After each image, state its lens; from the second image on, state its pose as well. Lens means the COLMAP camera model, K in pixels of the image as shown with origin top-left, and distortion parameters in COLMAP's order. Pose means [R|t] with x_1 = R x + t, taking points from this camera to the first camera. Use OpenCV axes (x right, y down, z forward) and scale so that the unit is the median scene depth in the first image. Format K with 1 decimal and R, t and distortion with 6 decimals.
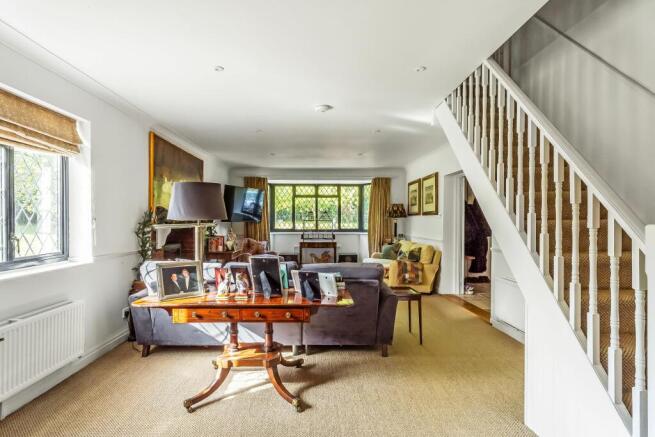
lens RADIAL K [[341.2, 0, 312.5], [0, 341.2, 219.2], [0, 0, 1]] dist [-0.000469, 0.000039]
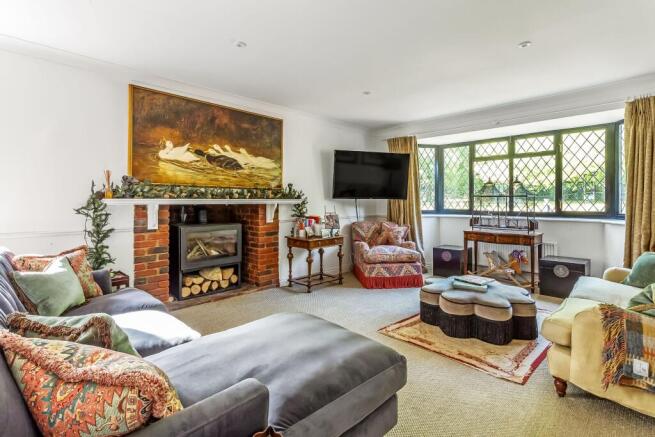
lens RADIAL K [[314.8, 0, 314.1], [0, 314.8, 200.8], [0, 0, 1]] dist [0.000551, 0.000175]
pose [[0.690851, -0.000747, -0.722997, 0.173048], [0.001640, 0.999999, 0.000533, 0.009942], [0.722995, -0.001554, 0.690851, 0.365926]]
